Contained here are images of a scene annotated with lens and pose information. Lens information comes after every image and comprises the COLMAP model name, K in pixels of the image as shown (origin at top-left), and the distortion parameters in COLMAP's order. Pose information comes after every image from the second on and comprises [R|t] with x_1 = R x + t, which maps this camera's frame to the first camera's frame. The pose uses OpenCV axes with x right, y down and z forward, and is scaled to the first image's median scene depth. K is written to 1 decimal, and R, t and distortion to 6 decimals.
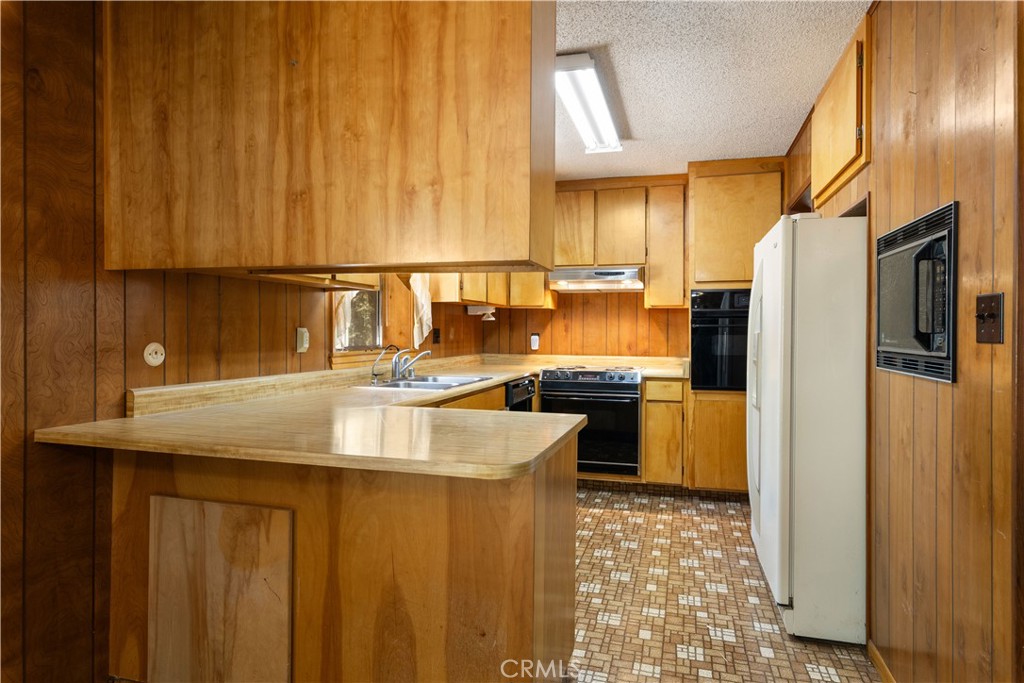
lens RADIAL K [[597.9, 0, 521.3], [0, 597.9, 329.7], [0, 0, 1]] dist [0.000751, 0.000848]
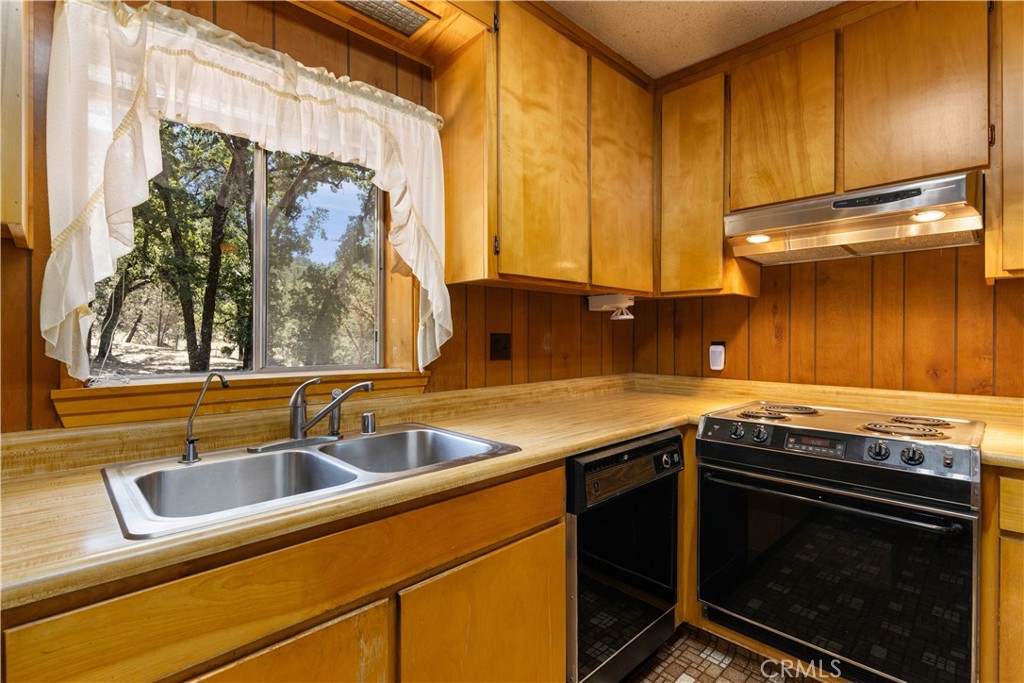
lens RADIAL K [[477.6, 0, 511.9], [0, 477.6, 339.3], [0, 0, 1]] dist [-0.001797, -0.000622]
pose [[0.861849, -0.002351, -0.507159, 0.196606], [0.005355, 0.999976, 0.004463, 0.002458], [0.507136, -0.006562, 0.861841, 1.175464]]
